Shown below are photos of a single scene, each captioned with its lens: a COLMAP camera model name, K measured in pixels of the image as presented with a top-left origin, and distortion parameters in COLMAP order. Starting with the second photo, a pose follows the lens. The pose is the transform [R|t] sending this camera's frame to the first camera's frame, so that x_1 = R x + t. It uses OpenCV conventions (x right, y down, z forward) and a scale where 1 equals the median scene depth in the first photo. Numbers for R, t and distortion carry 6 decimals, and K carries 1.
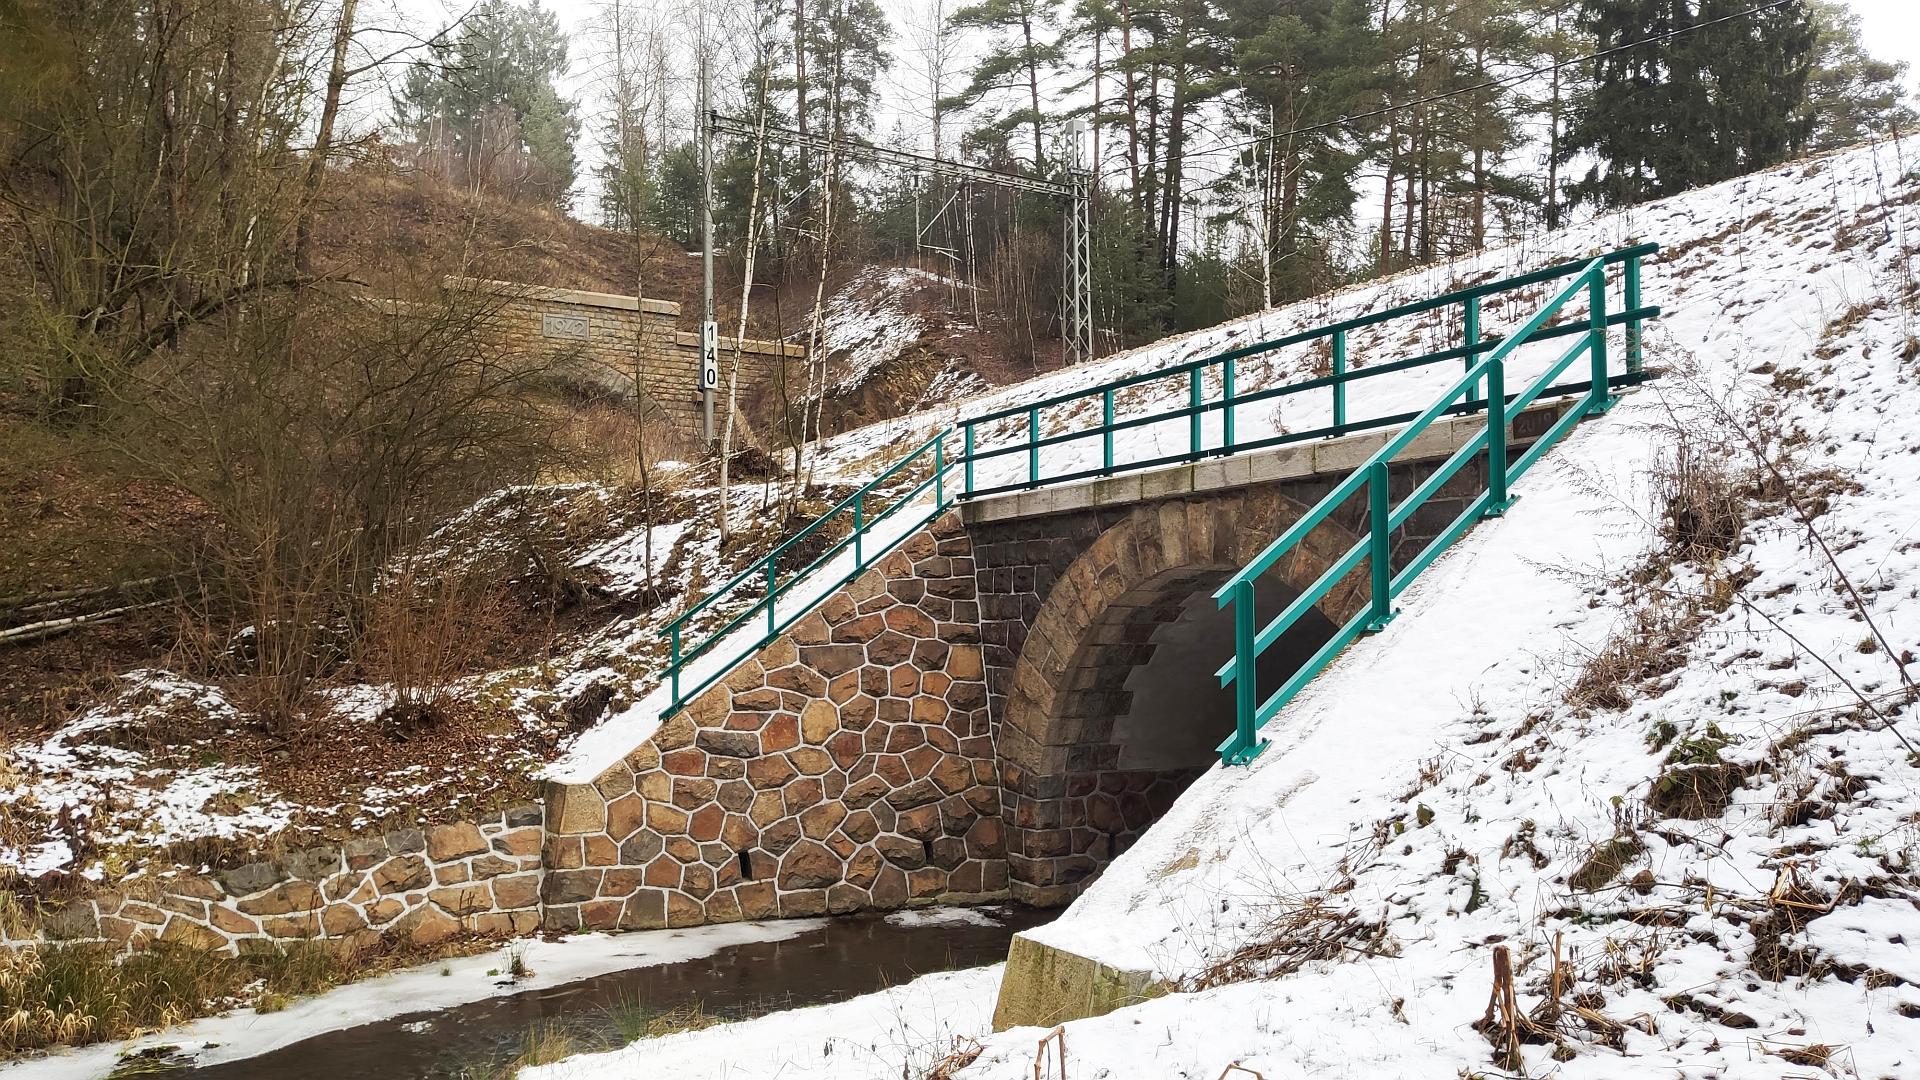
lens RADIAL K [[1507.8, 0, 957.1], [0, 1507.8, 540.6], [0, 0, 1]] dist [-0.005979, -0.002026]
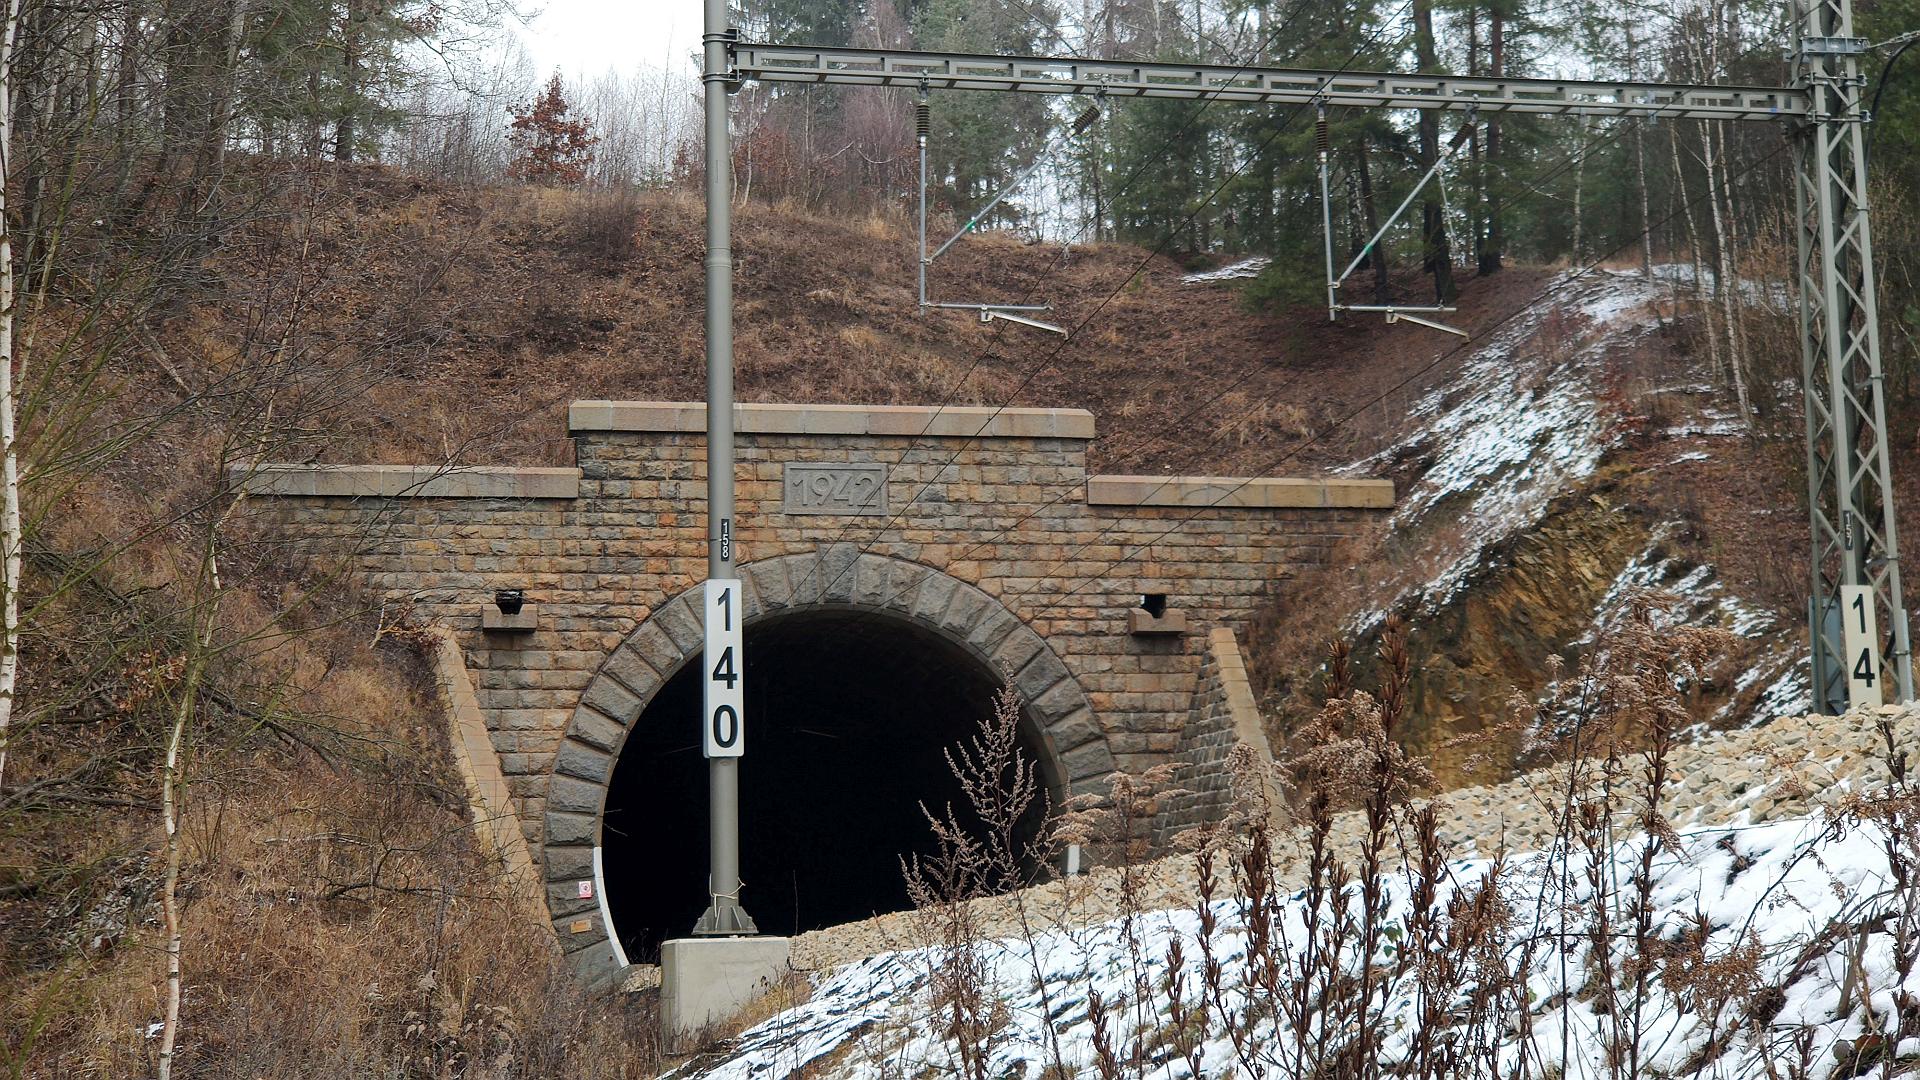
lens RADIAL K [[2994.4, 0, 964.8], [0, 2994.4, 545.9], [0, 0, 1]] dist [0.154768, 0.000000]
pose [[0.937502, -0.065982, -0.341668, 0.081454], [0.040490, 0.995873, -0.081222, -0.050043], [0.345617, 0.062312, 0.936305, 0.172628]]
